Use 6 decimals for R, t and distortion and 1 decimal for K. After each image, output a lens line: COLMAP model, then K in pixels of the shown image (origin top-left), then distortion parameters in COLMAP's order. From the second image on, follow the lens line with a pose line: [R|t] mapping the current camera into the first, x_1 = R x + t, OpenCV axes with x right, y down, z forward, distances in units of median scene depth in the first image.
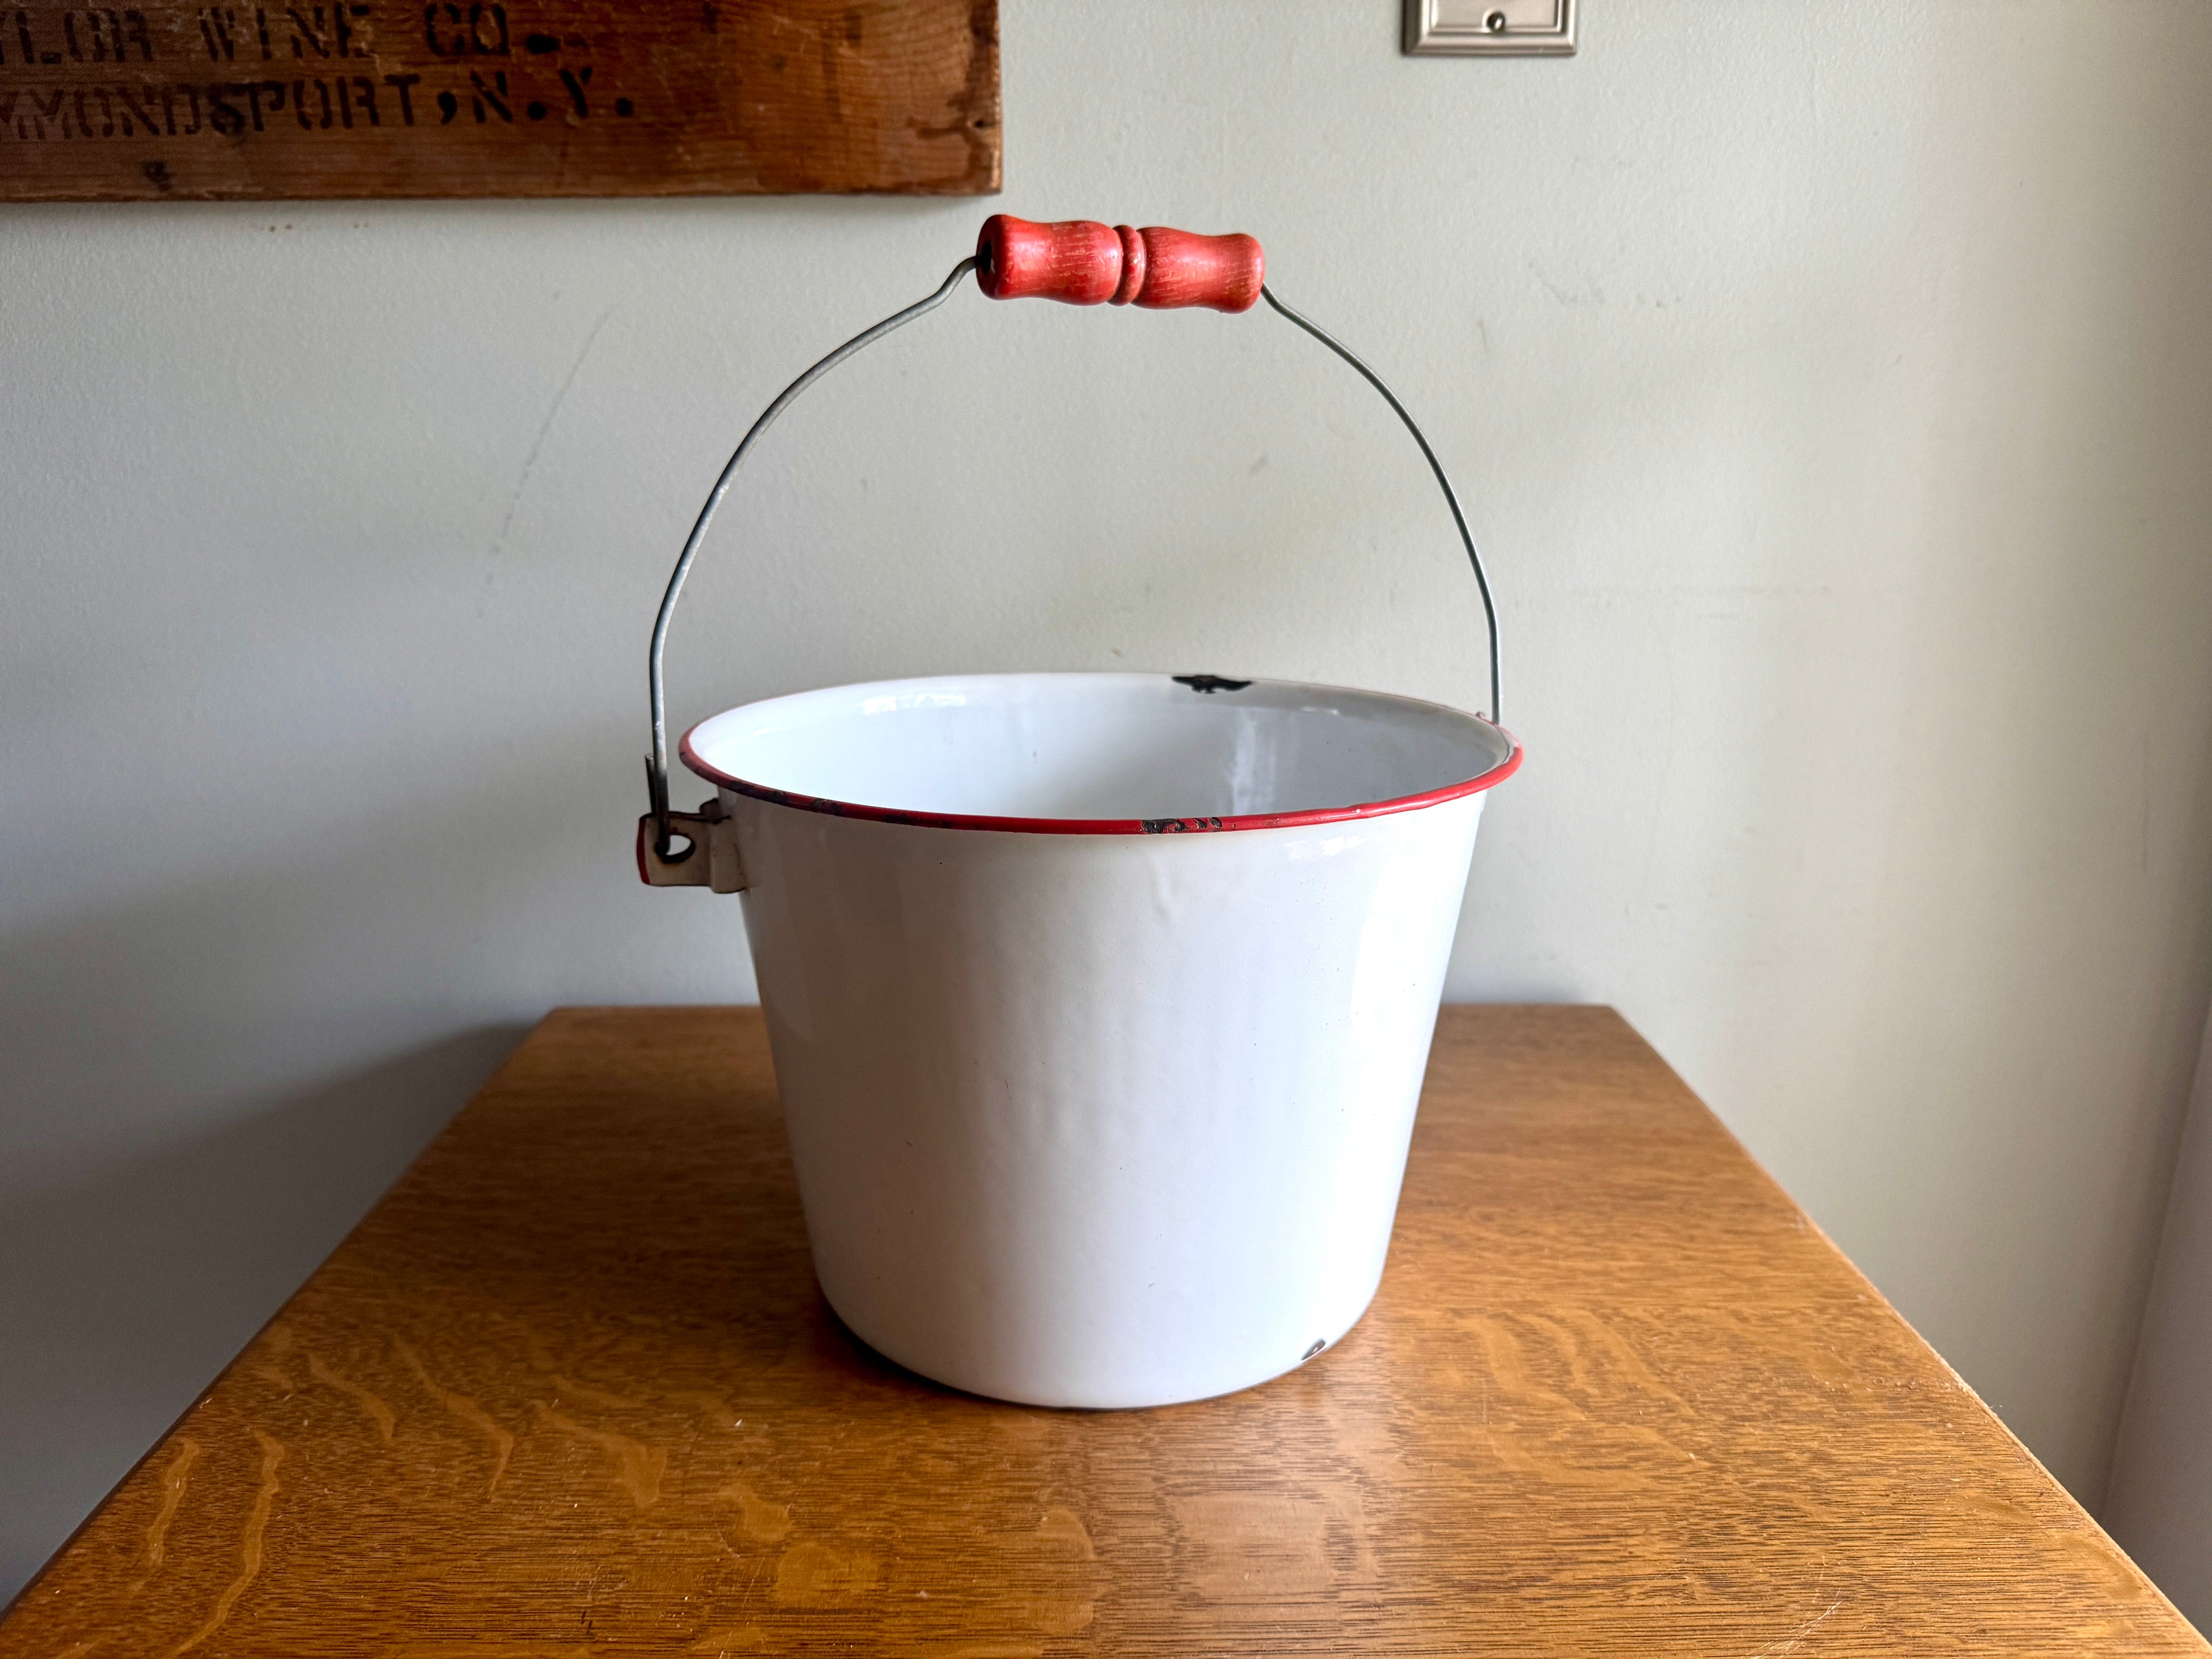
lens RADIAL K [[1678.2, 0, 1092.1], [0, 1678.2, 849.9], [0, 0, 1]] dist [-0.038027, 0.004756]
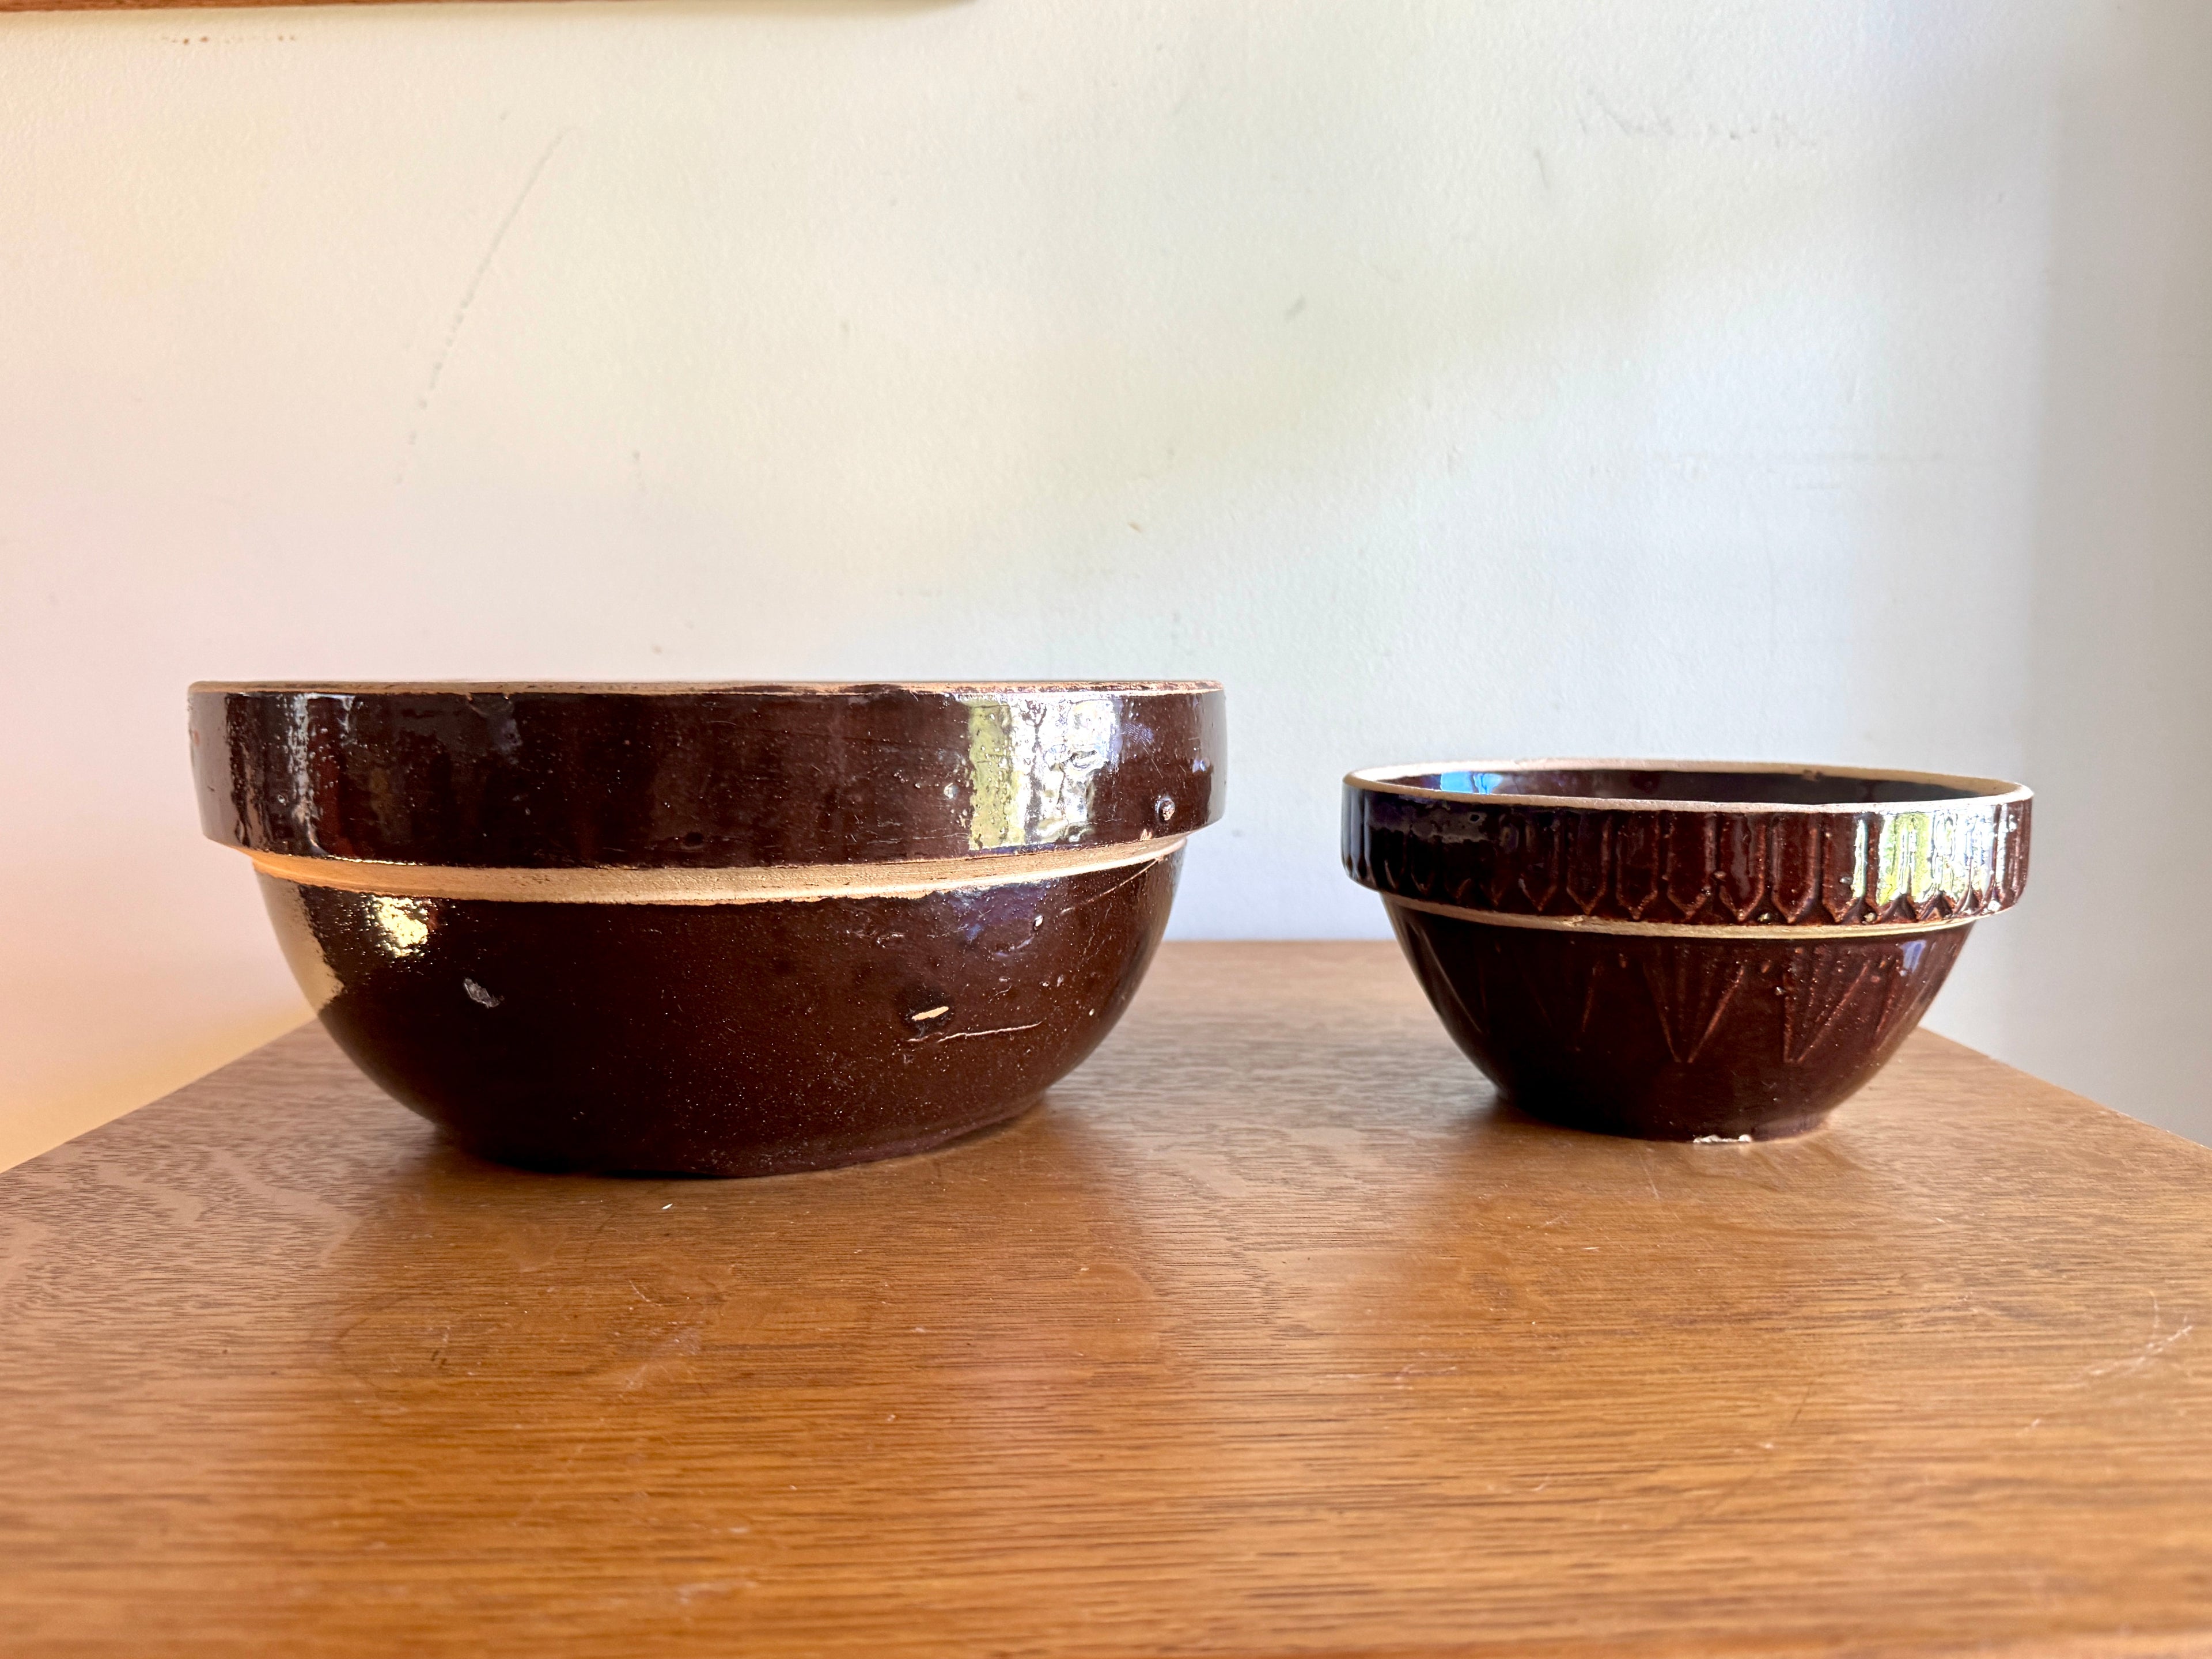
lens RADIAL K [[1773.5, 0, 1111.0], [0, 1773.5, 843.0], [0, 0, 1]] dist [-0.006040, -0.043375]
pose [[0.999781, -0.005055, 0.020327, -0.028392], [0.007934, 0.989521, -0.144172, 0.294571], [-0.019386, 0.144302, 0.989344, 0.184023]]
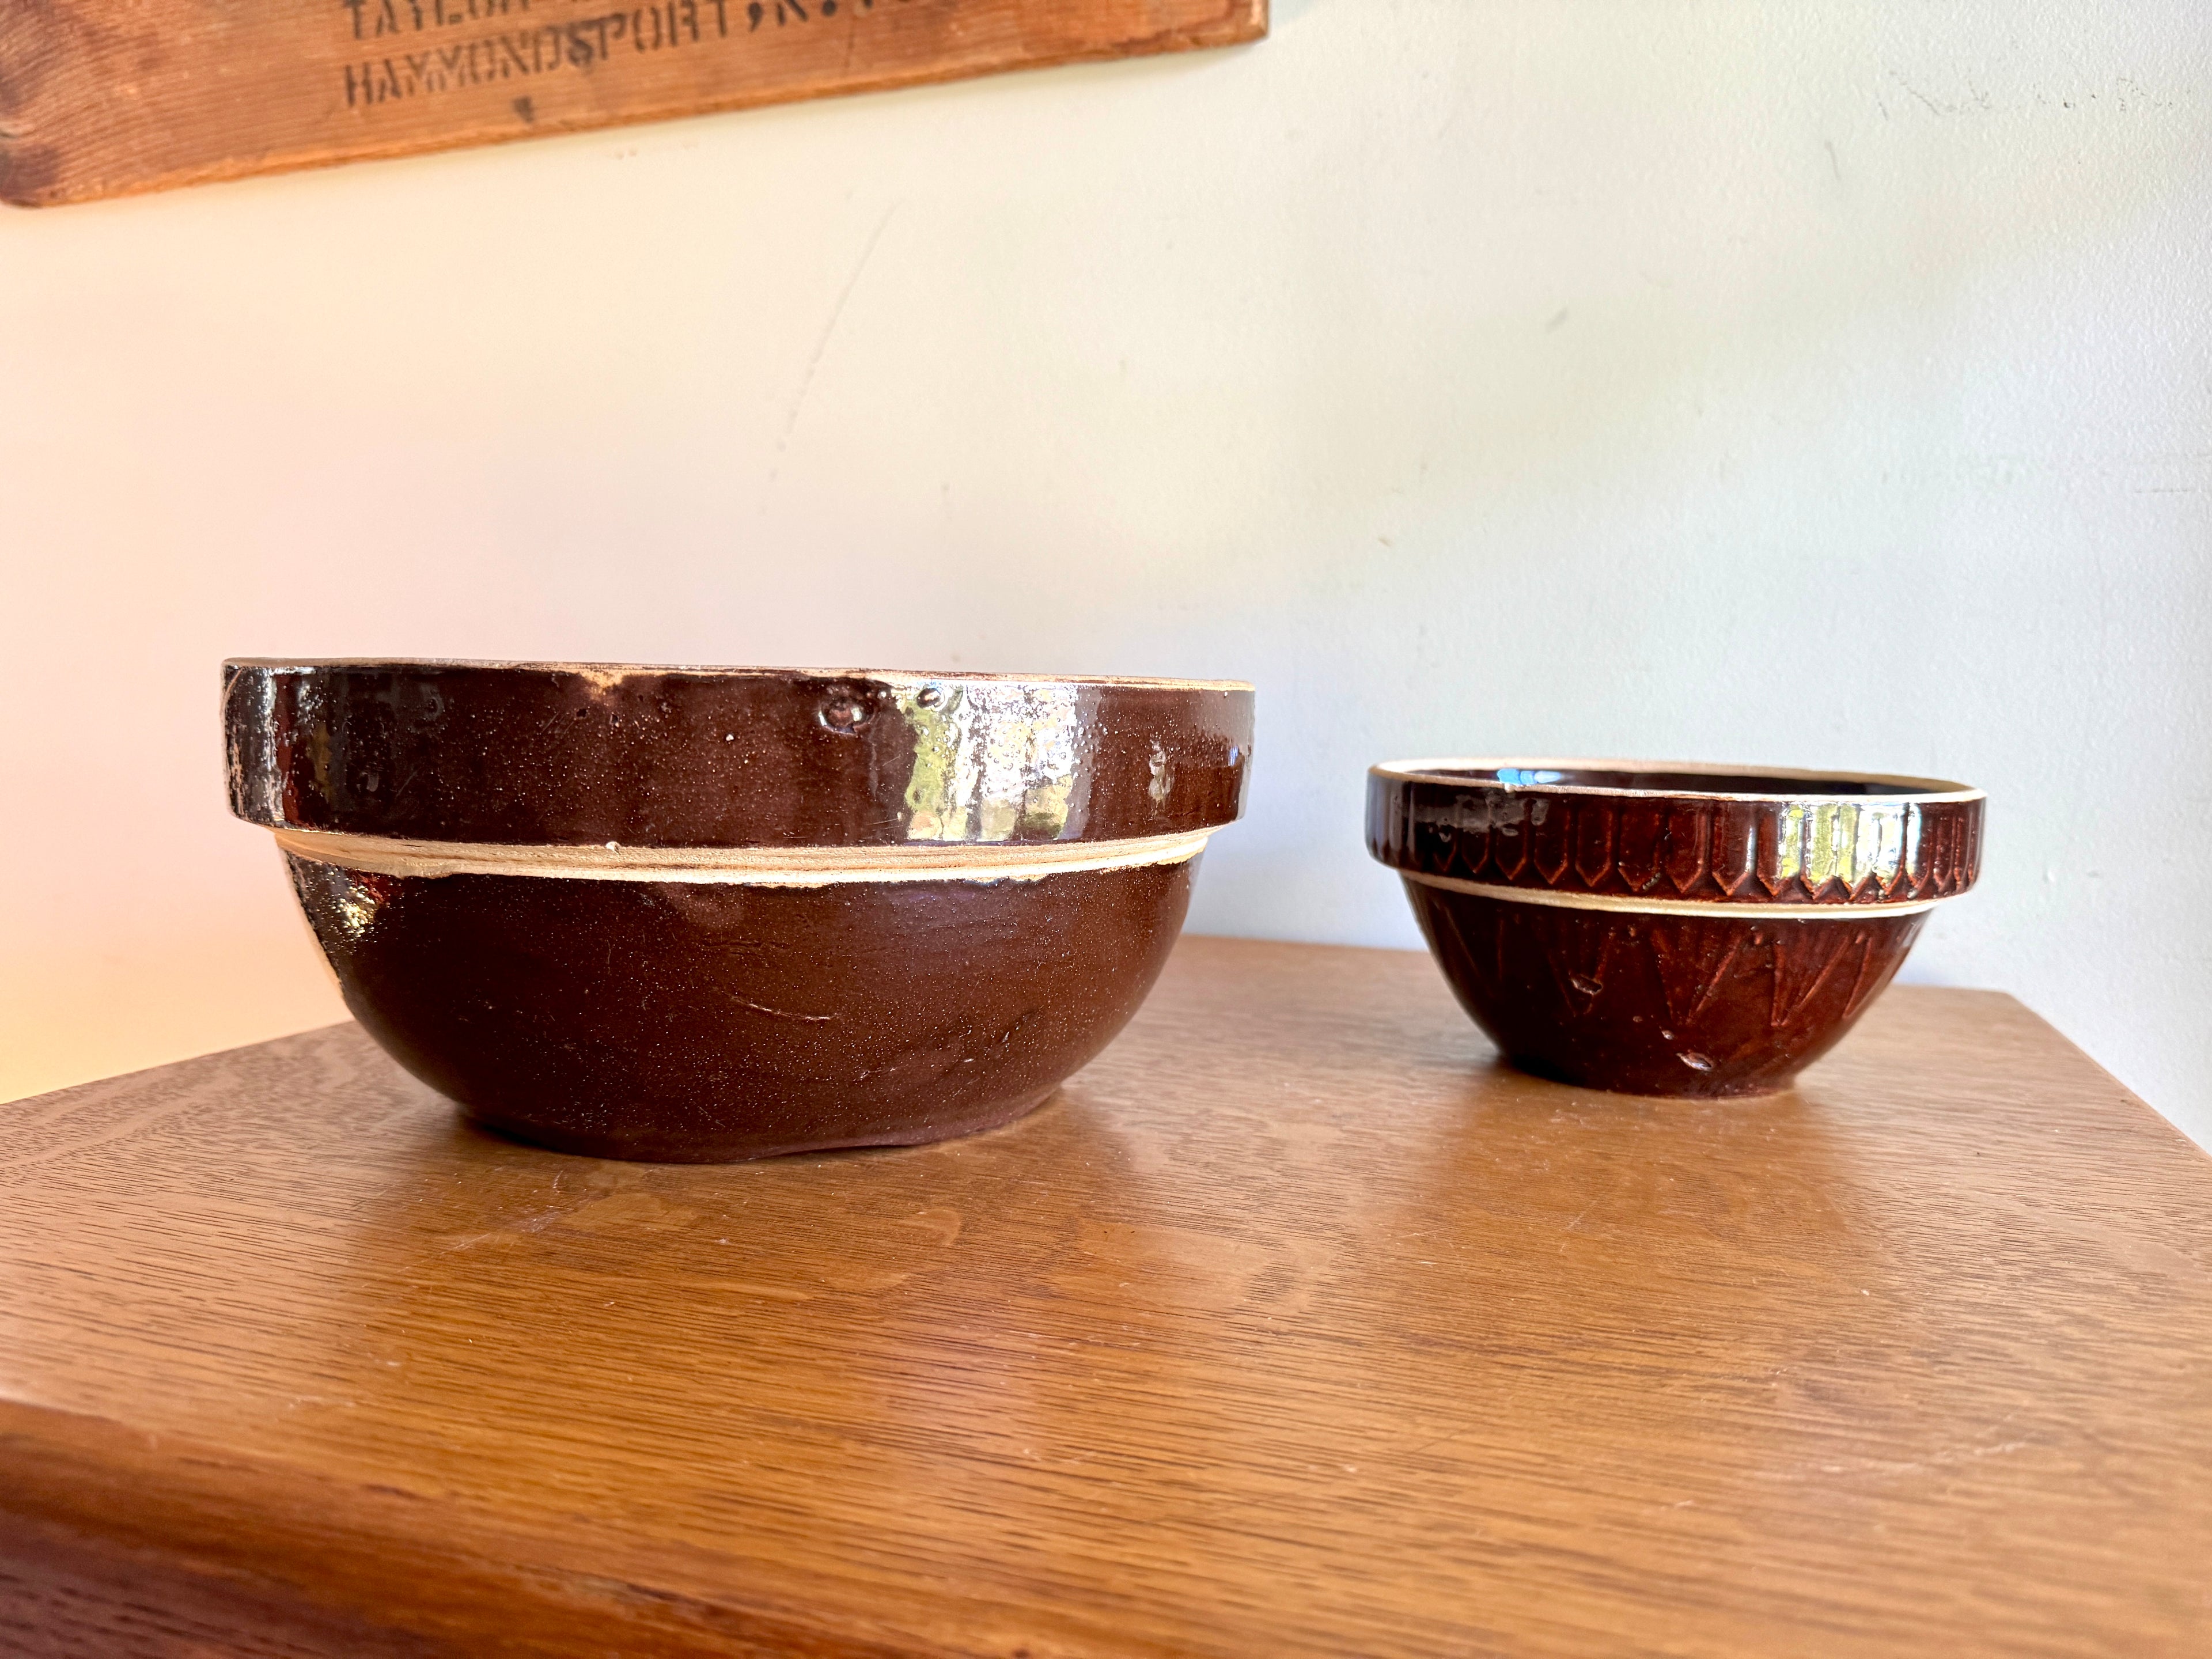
lens RADIAL K [[1678.2, 0, 1056.8], [0, 1678.2, 836.0], [0, 0, 1]] dist [-0.038027, 0.004756]
pose [[0.939485, 0.044558, -0.339681, 0.261444], [-0.097668, 0.985195, -0.140896, 0.296155], [0.328374, 0.165546, 0.929927, 0.232610]]
